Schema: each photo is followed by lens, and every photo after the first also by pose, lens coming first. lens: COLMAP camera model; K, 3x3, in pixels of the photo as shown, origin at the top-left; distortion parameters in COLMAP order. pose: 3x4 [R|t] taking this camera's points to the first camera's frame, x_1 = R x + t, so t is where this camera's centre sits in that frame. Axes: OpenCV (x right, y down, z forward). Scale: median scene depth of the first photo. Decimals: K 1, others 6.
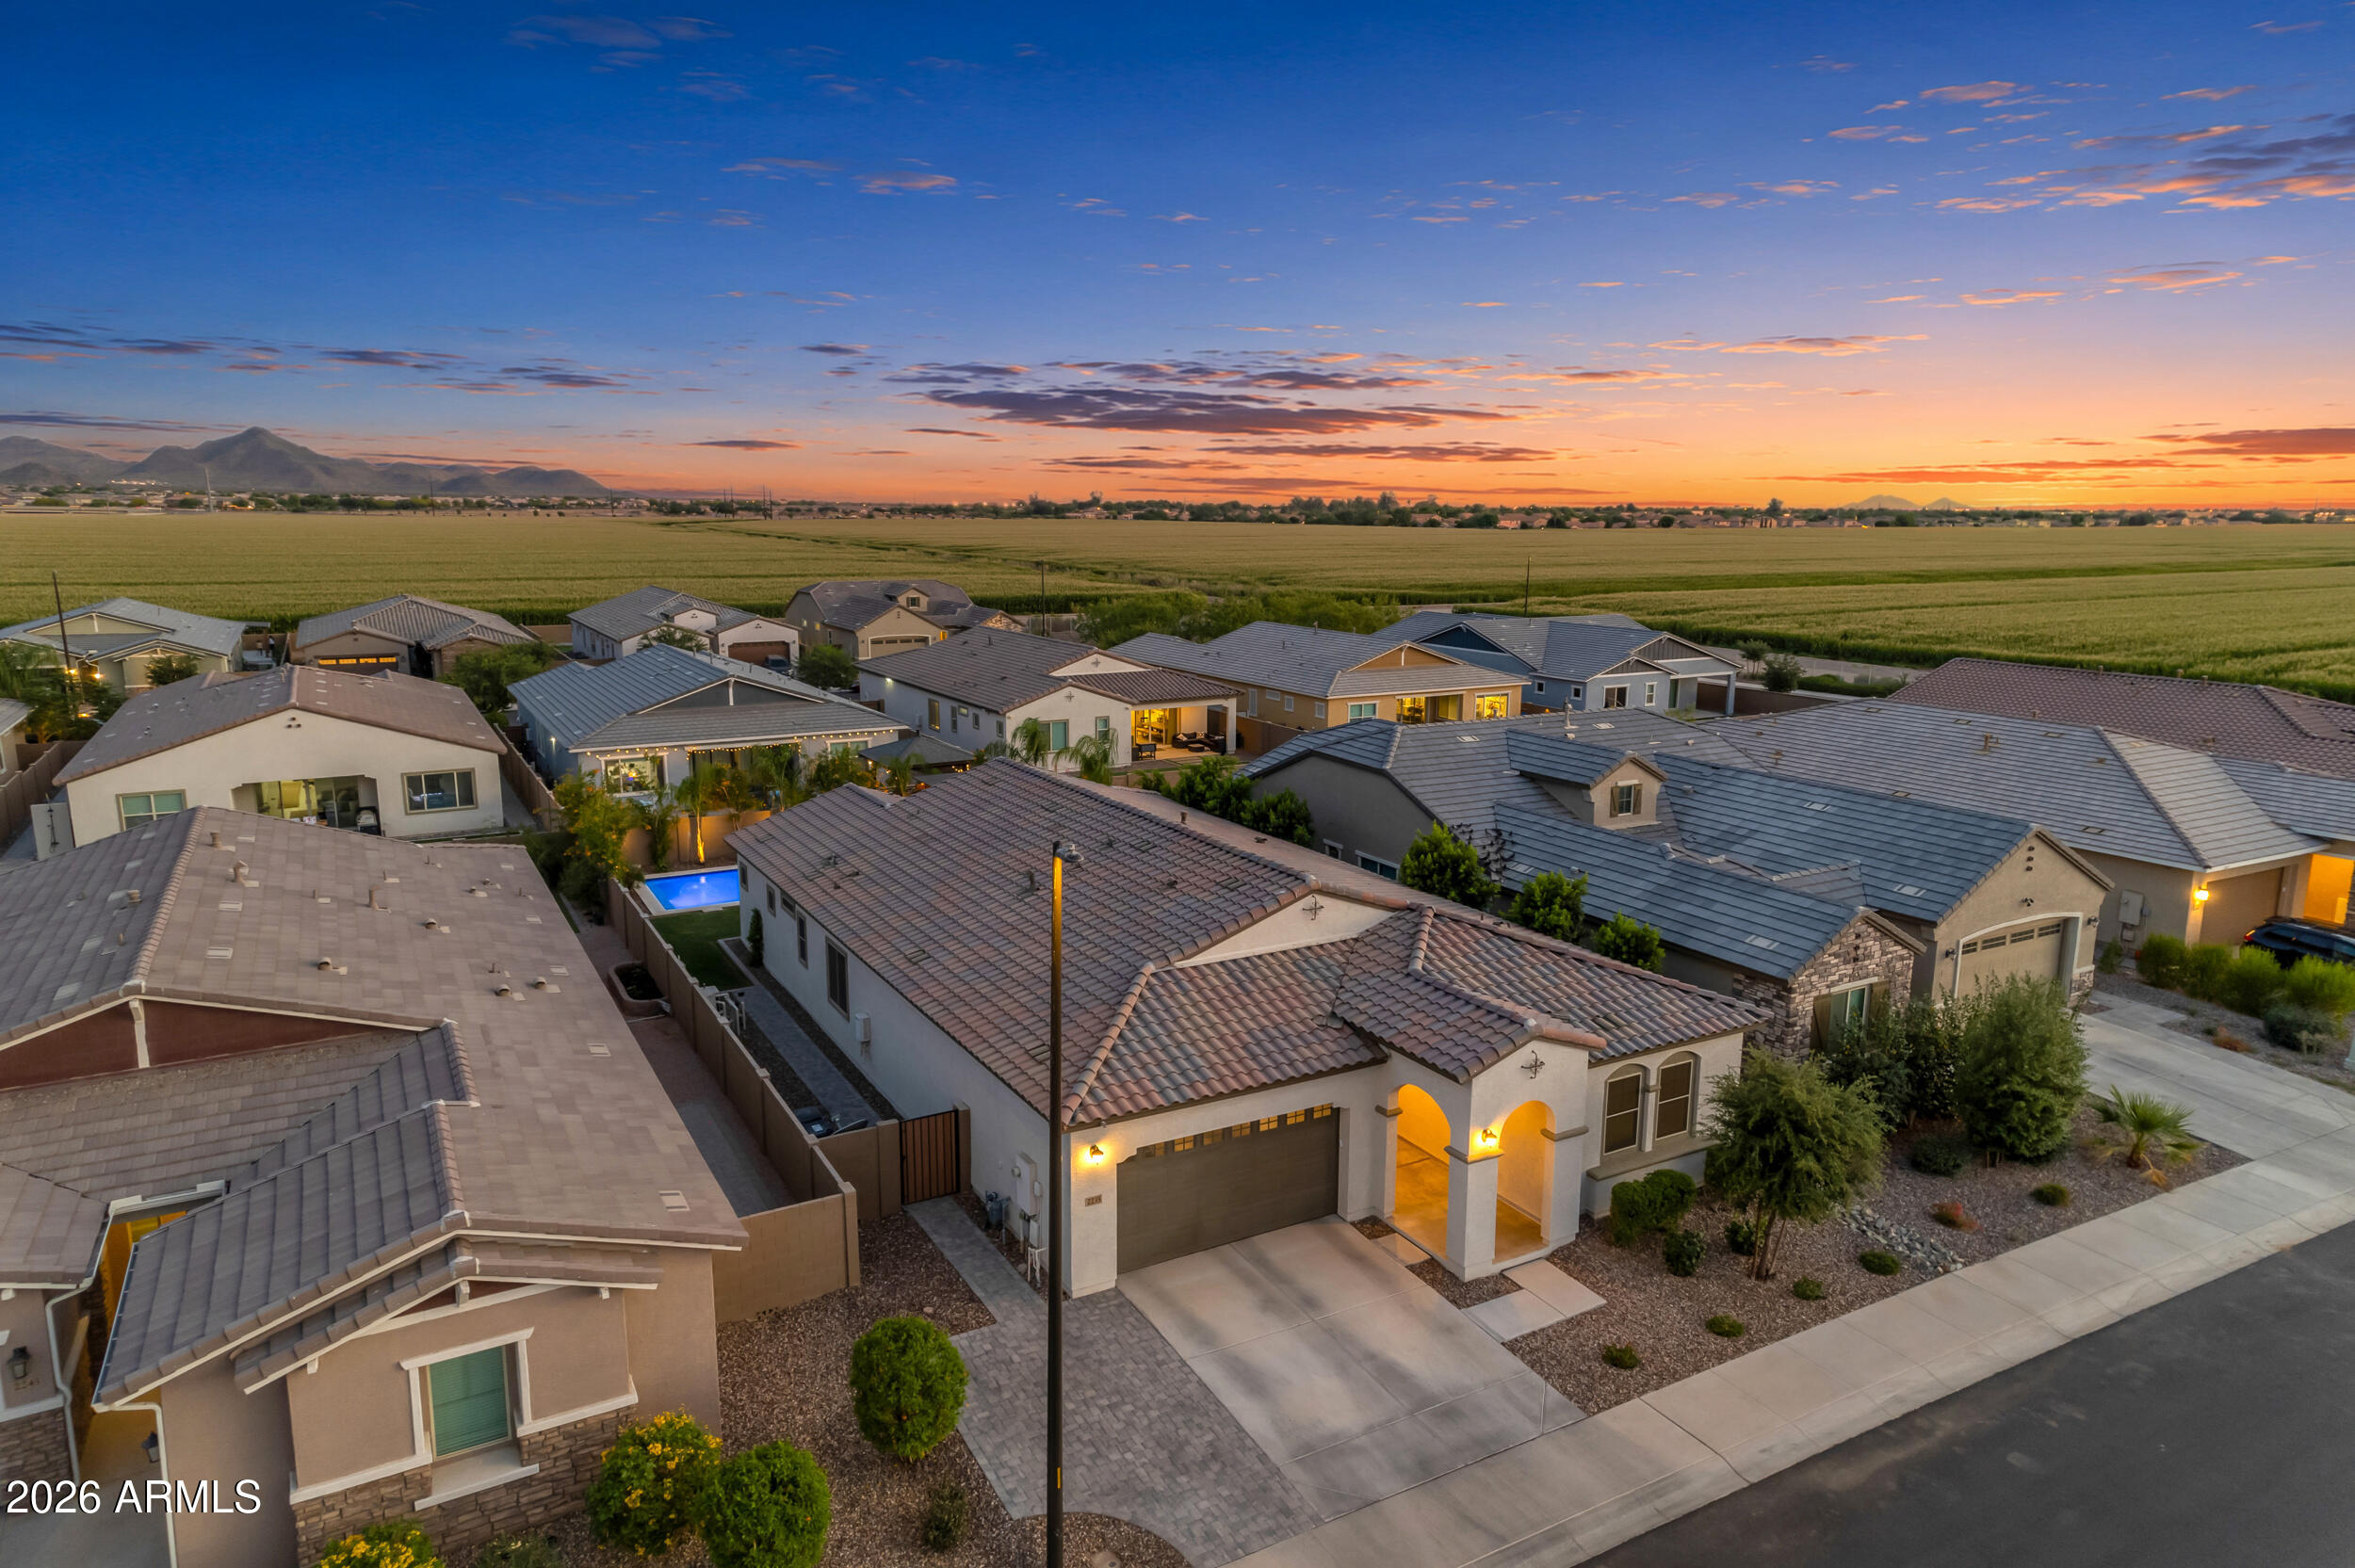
lens RADIAL K [[1481.7, 0, 1180.4], [0, 1481.7, 788.2], [0, 0, 1]] dist [0.007329, 0.029837]
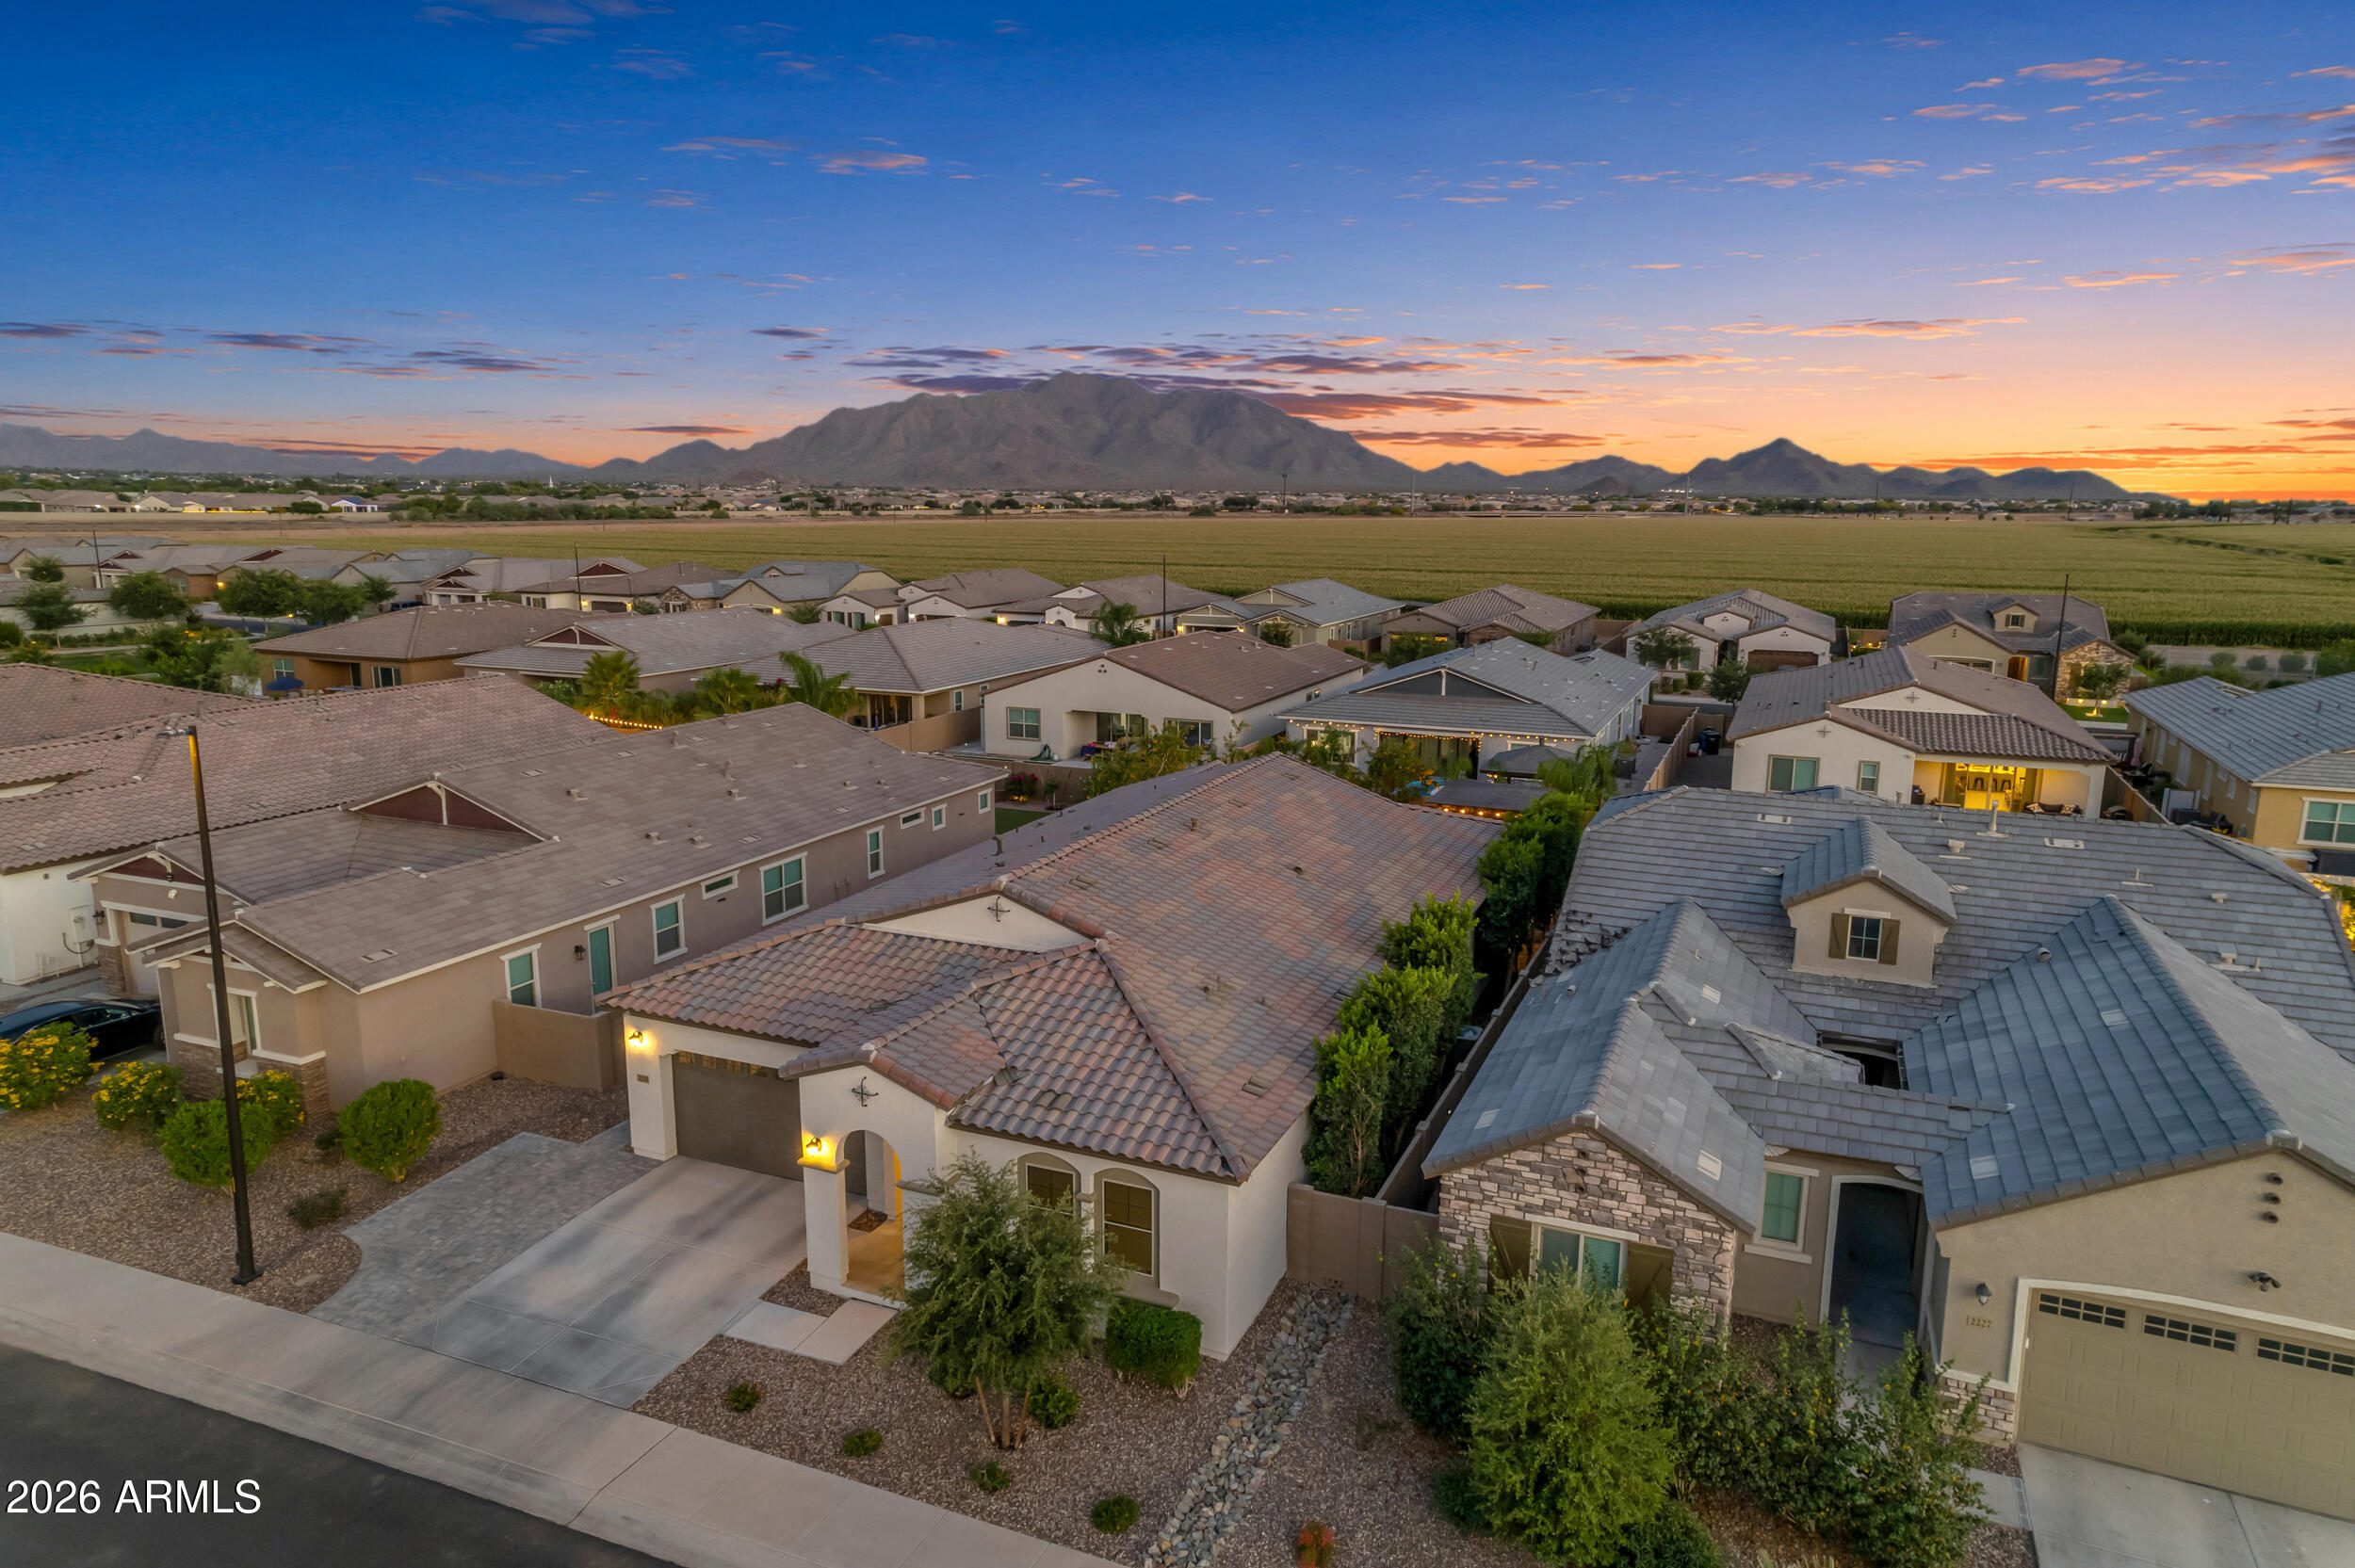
lens RADIAL K [[1481.7, 0, 1180.4], [0, 1481.7, 788.2], [0, 0, 1]] dist [0.007329, 0.029837]
pose [[0.603419, 0.153074, -0.782594, 0.835304], [-0.154927, 0.985207, 0.073249, -0.080175], [0.782229, 0.077045, 0.618208, 0.442675]]
